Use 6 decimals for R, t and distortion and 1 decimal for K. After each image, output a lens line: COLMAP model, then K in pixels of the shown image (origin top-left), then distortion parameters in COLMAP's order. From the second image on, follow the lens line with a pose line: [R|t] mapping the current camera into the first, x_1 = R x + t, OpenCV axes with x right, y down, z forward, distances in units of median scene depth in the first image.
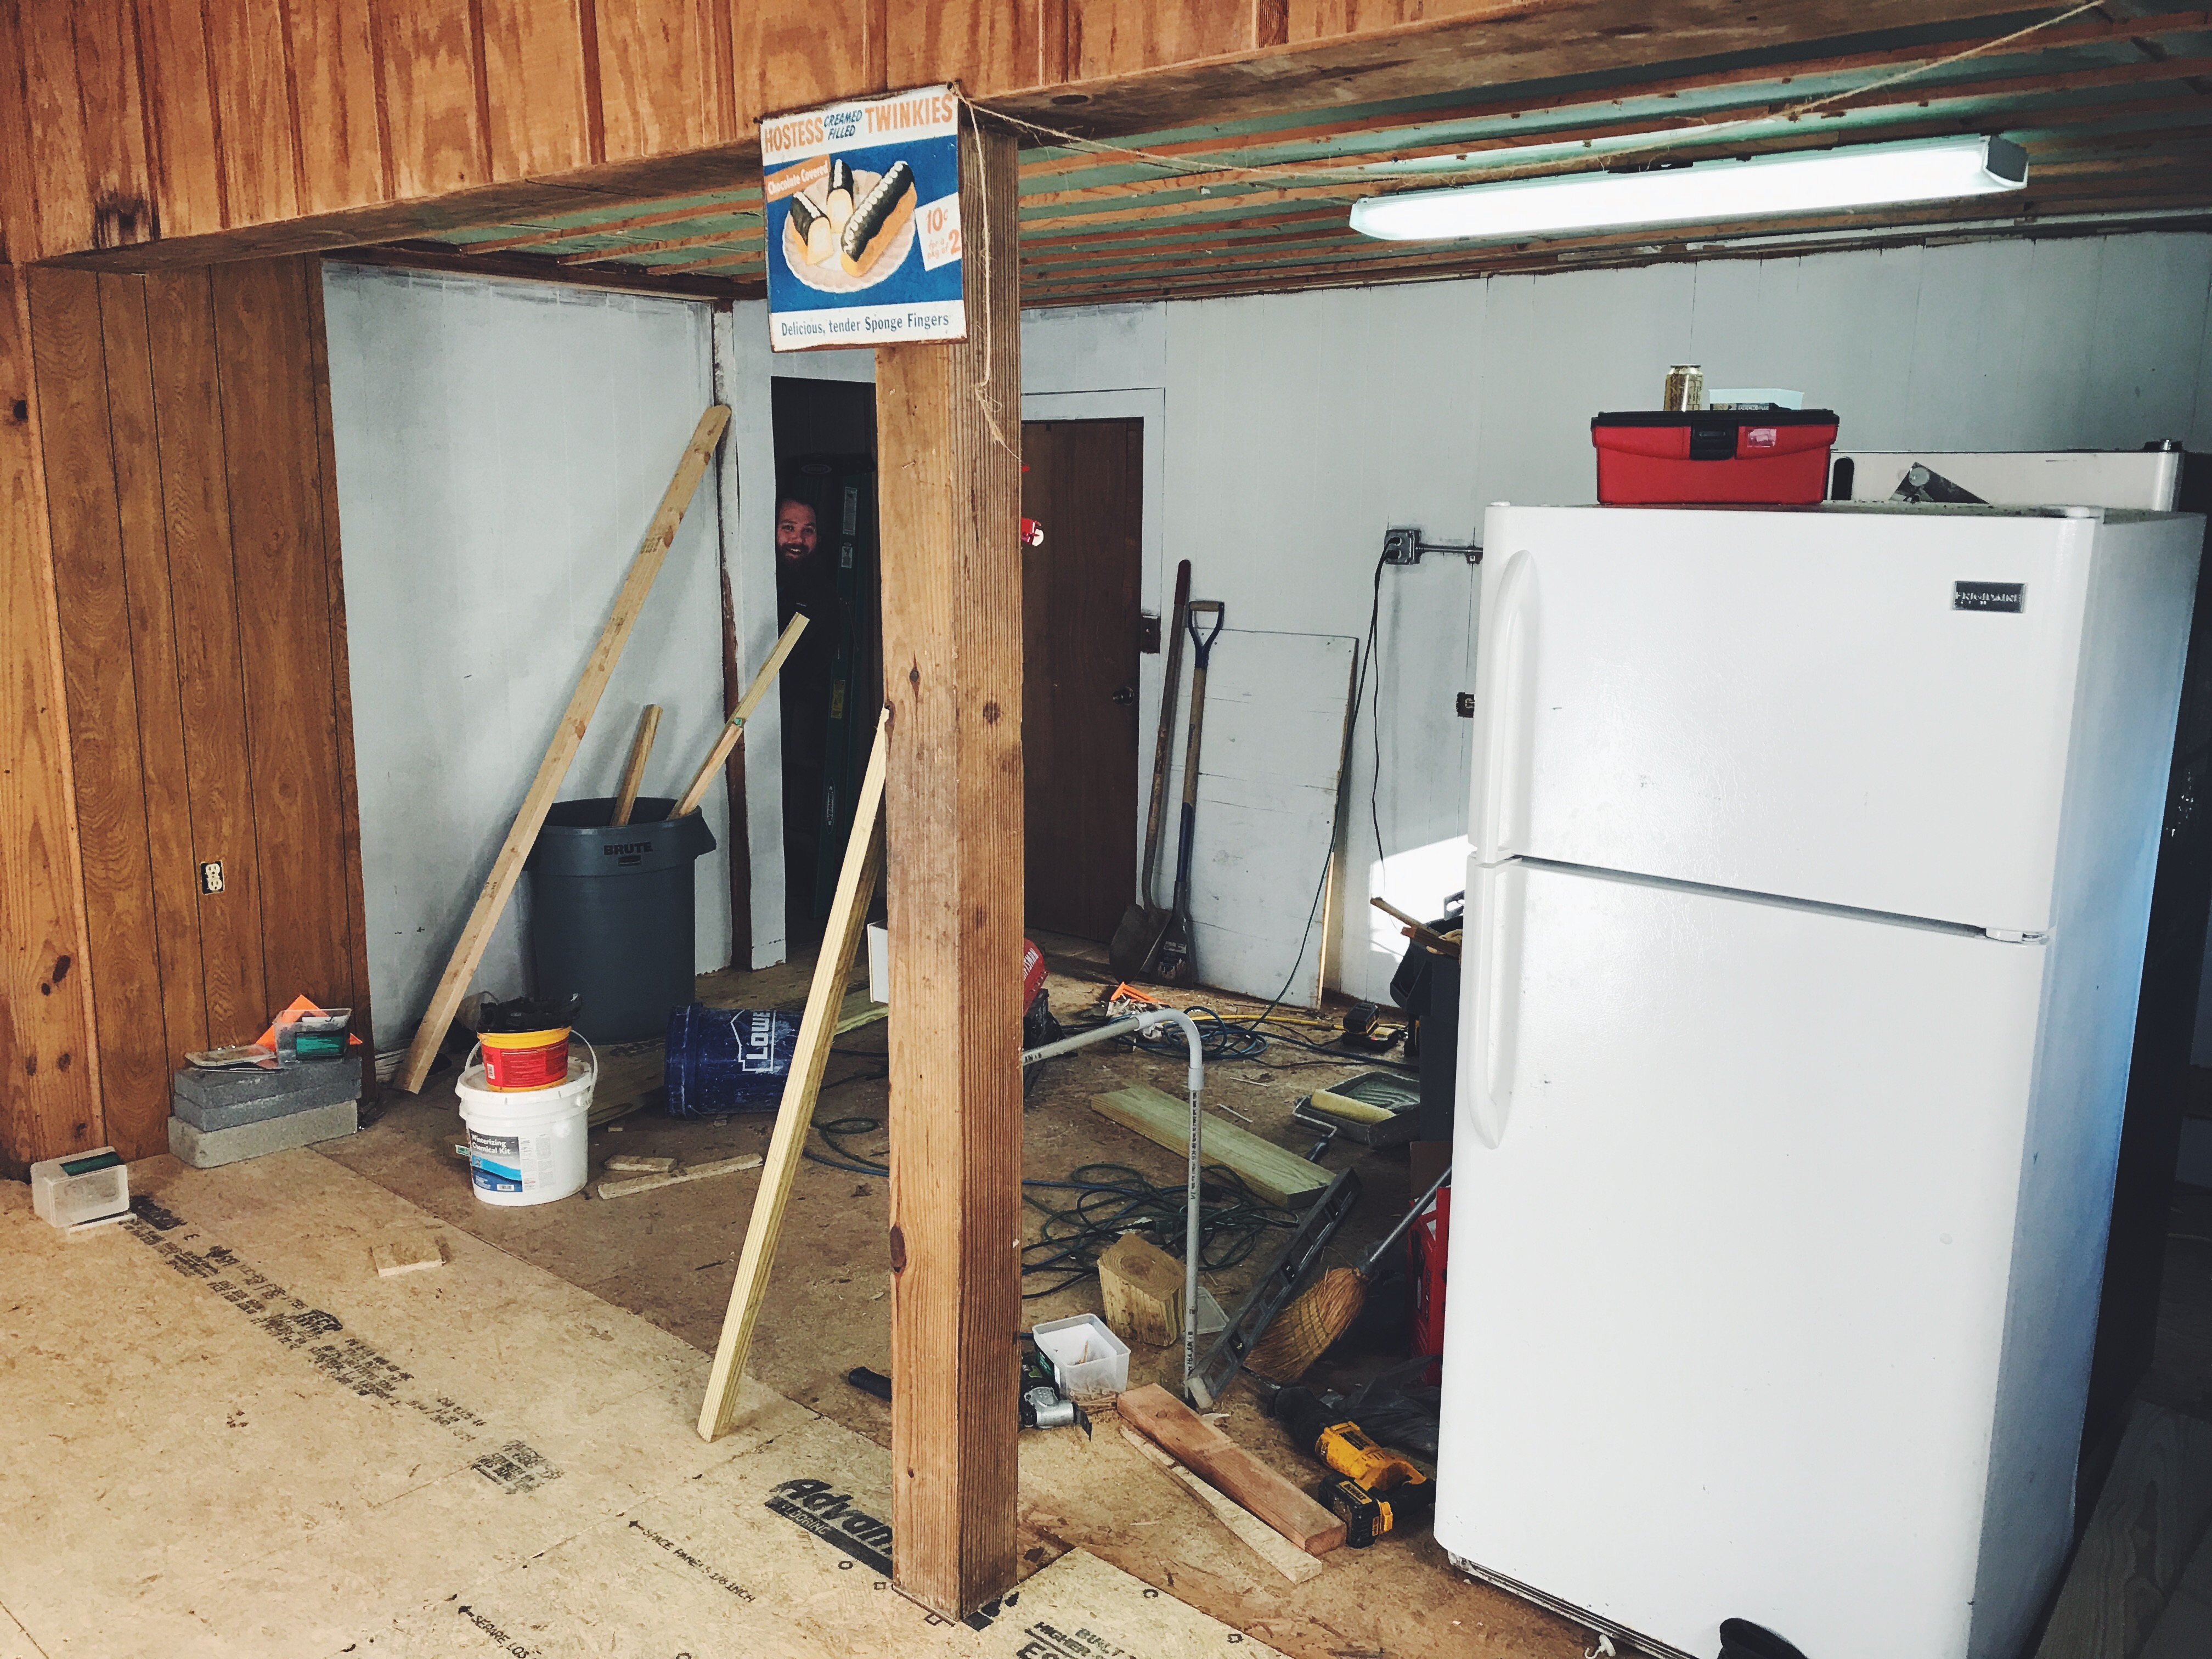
lens RADIAL K [[1828.5, 0, 1106.2], [0, 1828.5, 833.6], [0, 0, 1]] dist [-0.020723, -0.004239]
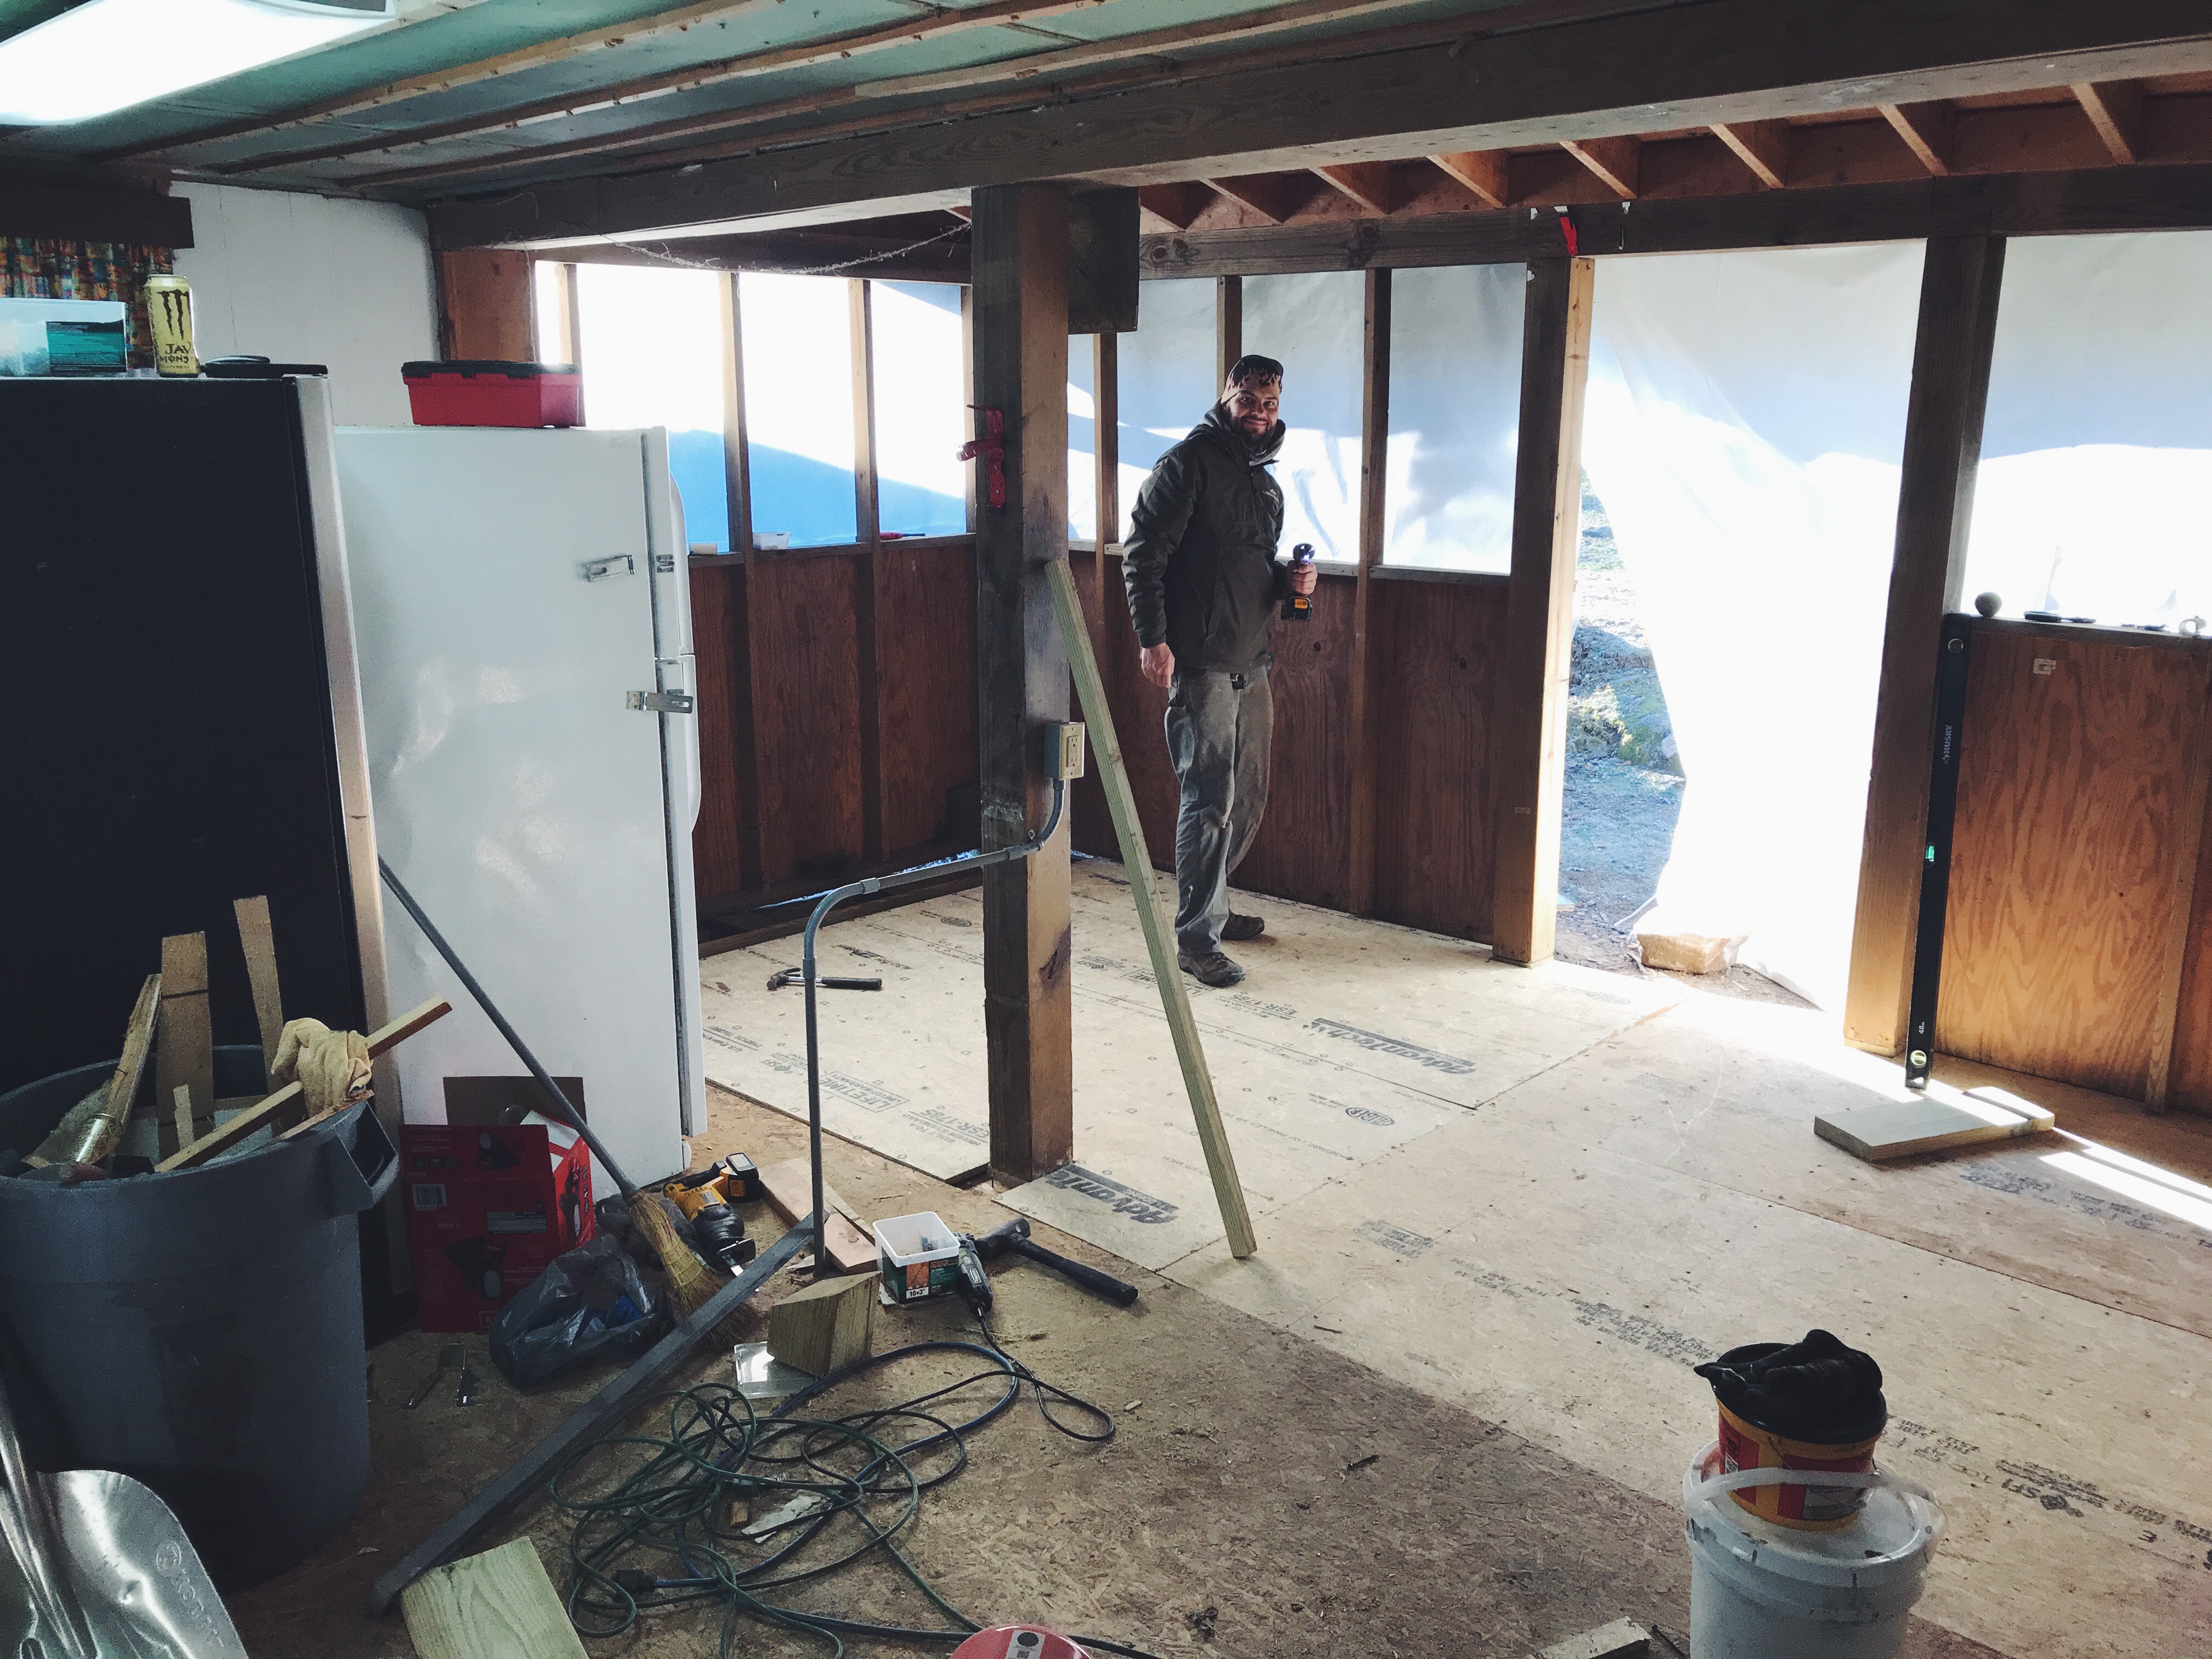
lens RADIAL K [[1828.5, 0, 1105.7], [0, 1828.5, 831.6], [0, 0, 1]] dist [-0.020723, -0.004239]
pose [[-0.999519, -0.013897, 0.027709, -0.165155], [-0.001322, 0.912168, 0.409815, -0.405750], [-0.030970, 0.409581, -0.911748, 2.045589]]
